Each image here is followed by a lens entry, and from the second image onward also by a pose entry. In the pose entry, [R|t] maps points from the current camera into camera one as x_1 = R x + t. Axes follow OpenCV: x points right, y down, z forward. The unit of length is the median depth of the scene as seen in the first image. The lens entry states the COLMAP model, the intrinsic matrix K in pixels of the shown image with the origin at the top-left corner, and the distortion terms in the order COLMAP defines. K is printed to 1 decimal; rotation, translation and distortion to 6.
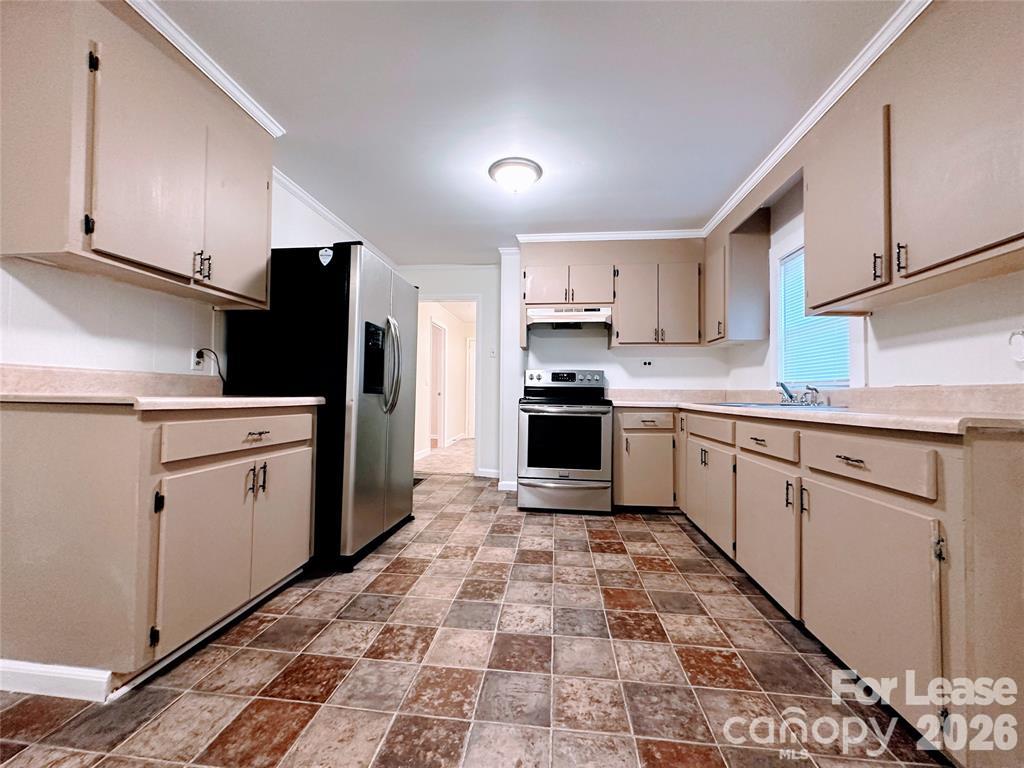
lens RADIAL K [[409.2, 0, 512.0], [0, 409.2, 384.0], [0, 0, 1]] dist [-0.003710, -0.000251]
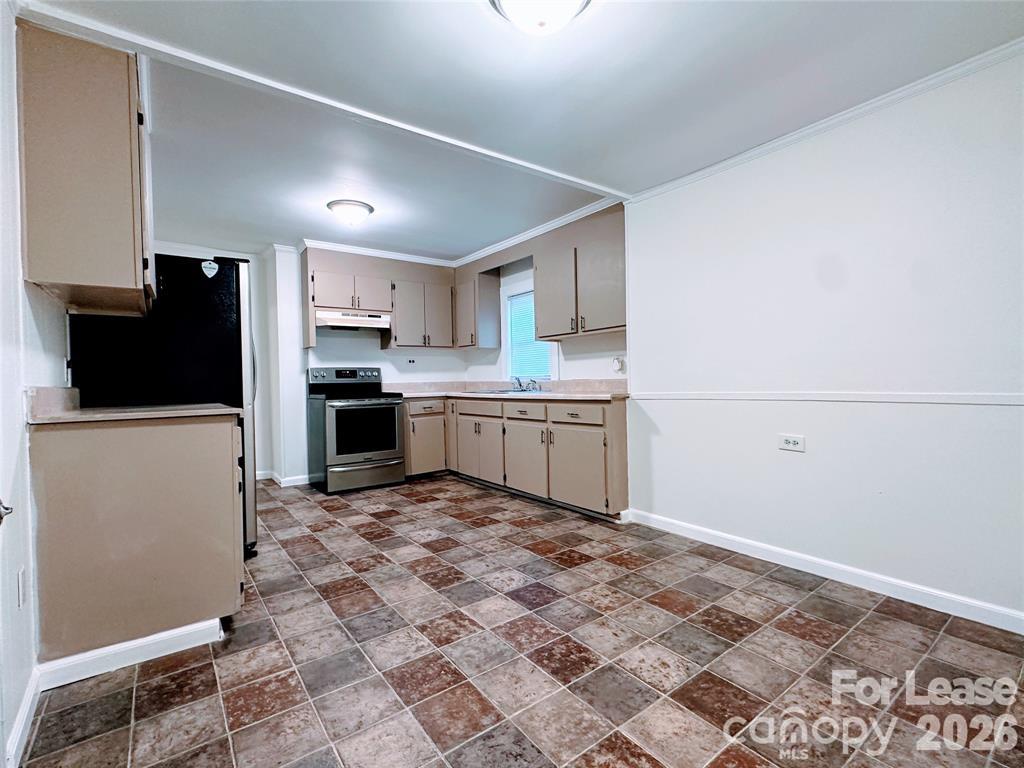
lens RADIAL K [[471.6, 0, 511.2], [0, 471.6, 387.7], [0, 0, 1]] dist [0.000136, 0.000050]
pose [[0.732615, -0.039459, 0.679498, -0.684845], [0.013955, 0.998979, 0.042965, -0.046937], [-0.680500, -0.021994, 0.732418, -0.392330]]
